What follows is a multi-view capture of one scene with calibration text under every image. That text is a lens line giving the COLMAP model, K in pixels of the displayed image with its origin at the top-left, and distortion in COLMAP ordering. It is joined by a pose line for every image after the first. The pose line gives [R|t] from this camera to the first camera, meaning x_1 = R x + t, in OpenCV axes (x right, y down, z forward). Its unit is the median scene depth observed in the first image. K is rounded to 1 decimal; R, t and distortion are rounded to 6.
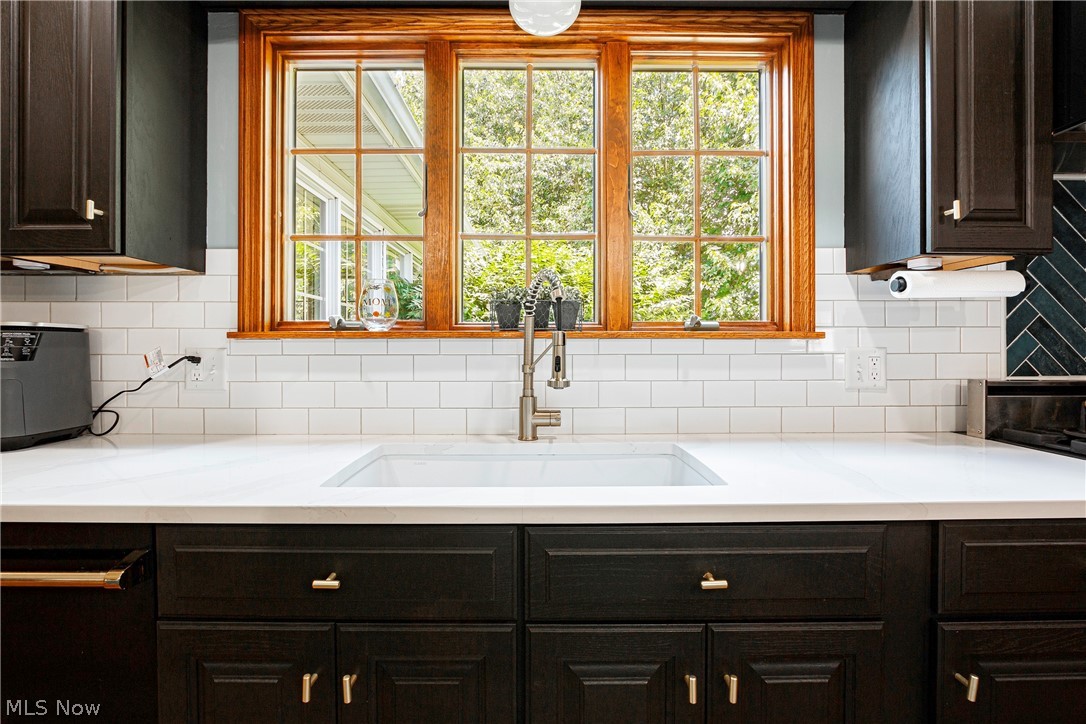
lens RADIAL K [[525.0, 0, 543.4], [0, 525.0, 341.7], [0, 0, 1]] dist [0.000281, -0.000234]
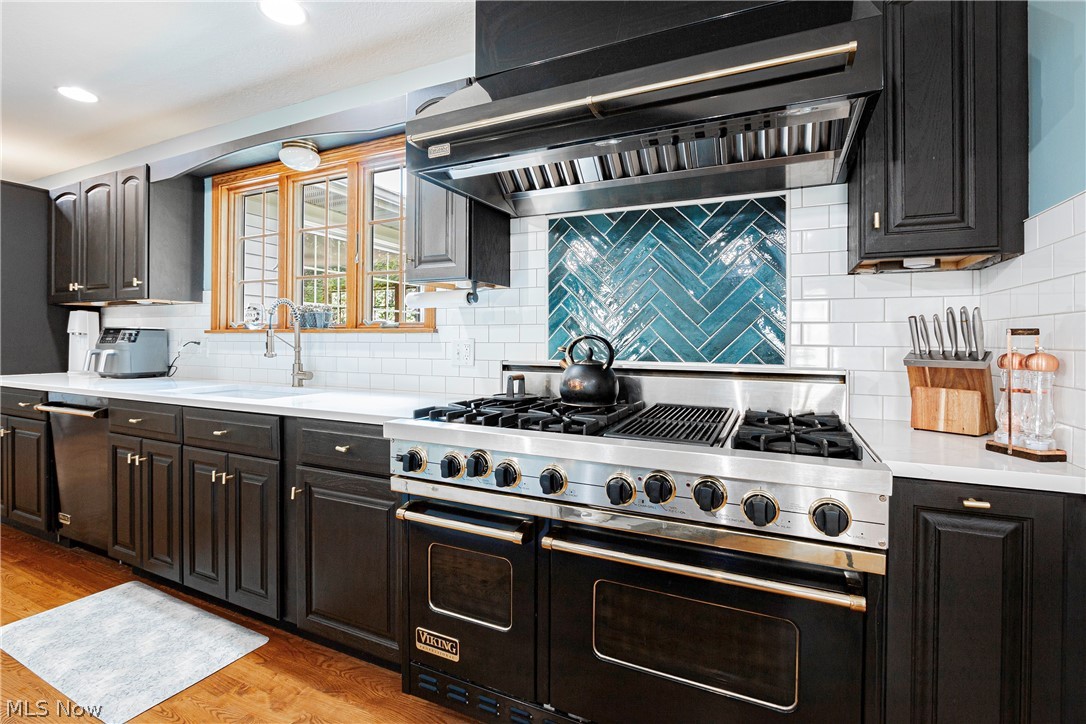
lens RADIAL K [[525.0, 0, 543.4], [0, 525.0, 341.7], [0, 0, 1]] dist [0.000281, -0.000234]
pose [[0.890037, 0.005221, -0.455858, 1.572546], [-0.003217, 0.999981, 0.005173, 0.012181], [0.455876, -0.003137, 0.890038, -0.269658]]
